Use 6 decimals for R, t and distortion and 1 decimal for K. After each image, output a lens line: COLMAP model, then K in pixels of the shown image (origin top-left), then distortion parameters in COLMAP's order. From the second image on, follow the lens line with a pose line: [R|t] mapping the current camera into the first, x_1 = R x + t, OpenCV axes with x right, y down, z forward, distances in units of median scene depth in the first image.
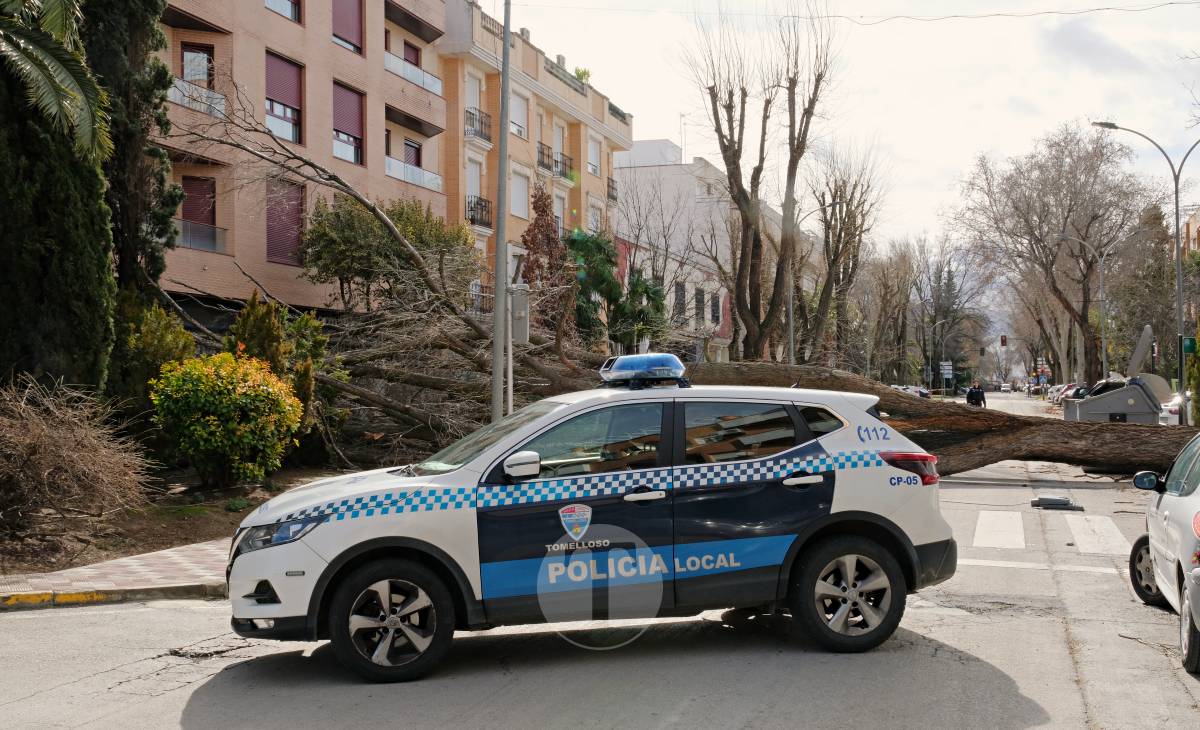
lens RADIAL K [[1379.3, 0, 600.0], [0, 1379.3, 365.0], [0, 0, 1]] dist [0.015475, 0.019841]
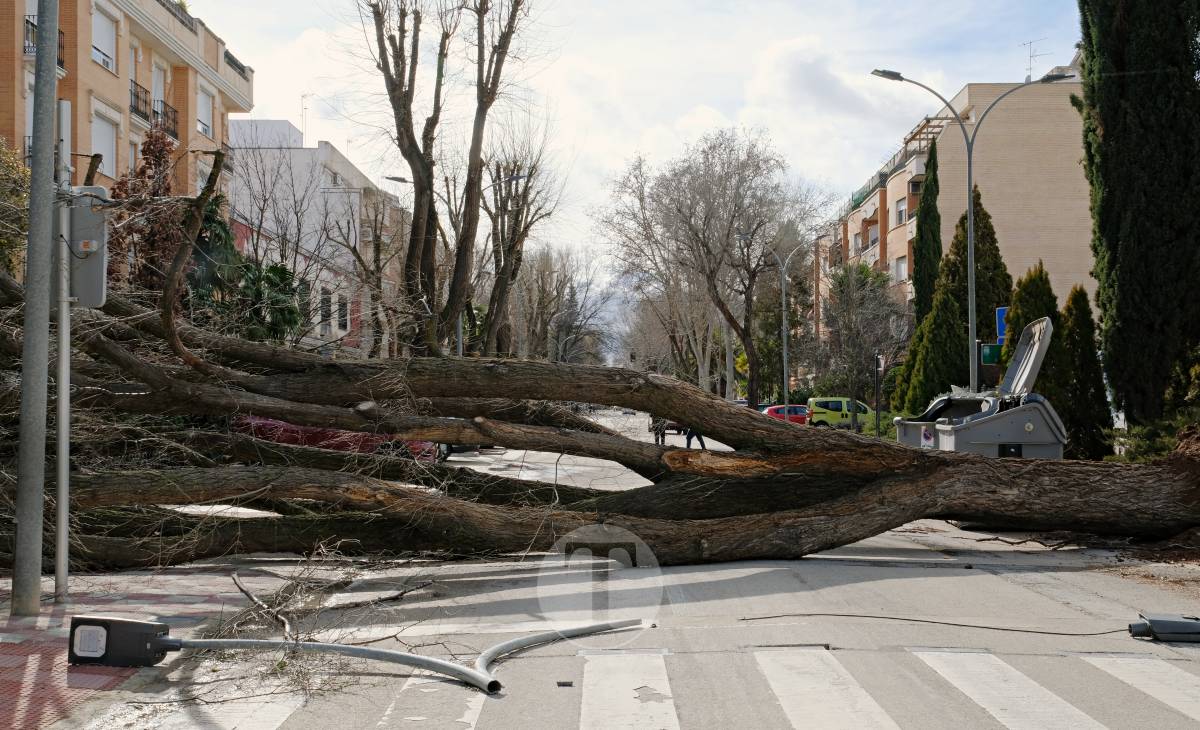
lens RADIAL K [[1379.3, 0, 600.0], [0, 1379.3, 365.0], [0, 0, 1]] dist [0.015475, 0.019841]
pose [[0.959613, 0.015279, 0.280910, -0.010387], [-0.011828, 0.999832, -0.013978, 0.004597], [-0.281076, 0.010091, 0.959632, 0.237286]]
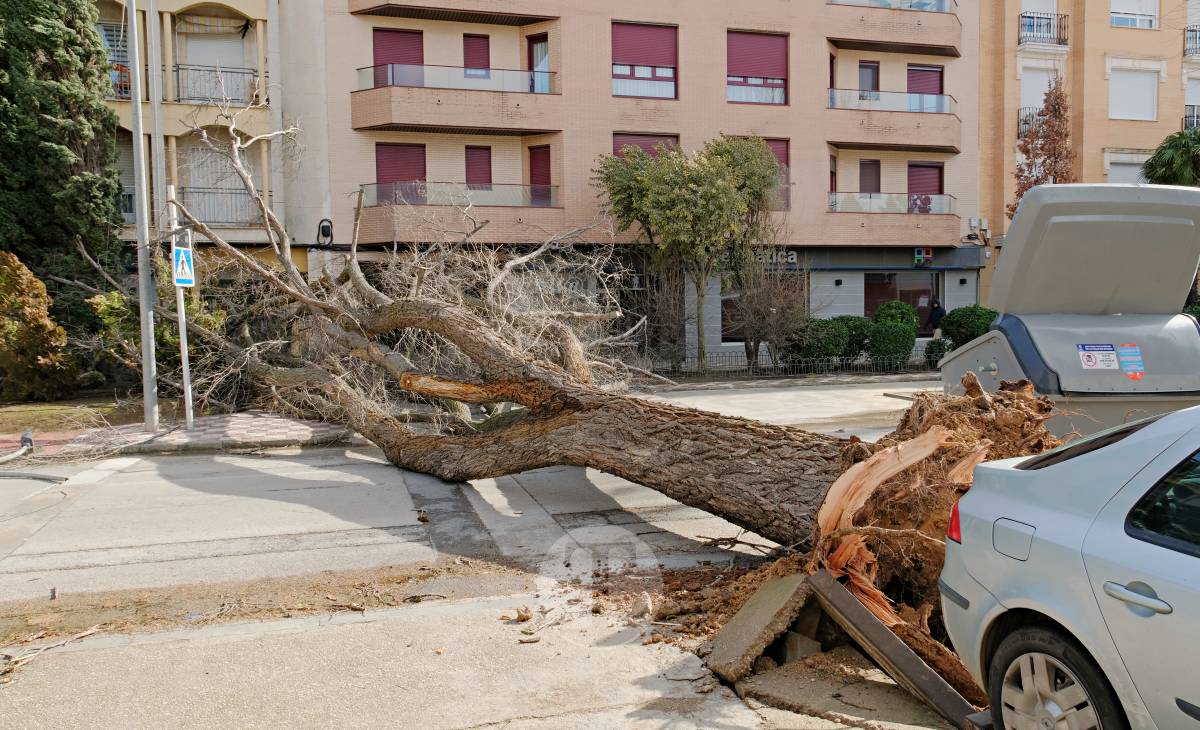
lens RADIAL K [[977.8, 0, 600.0], [0, 977.8, 365.0], [0, 0, 1]] dist [-0.010097, 0.014886]
pose [[0.508304, 0.041521, -0.860176, 0.347276], [0.019728, 0.998013, 0.059832, 0.002489], [0.860952, -0.047383, 0.506475, 0.445049]]
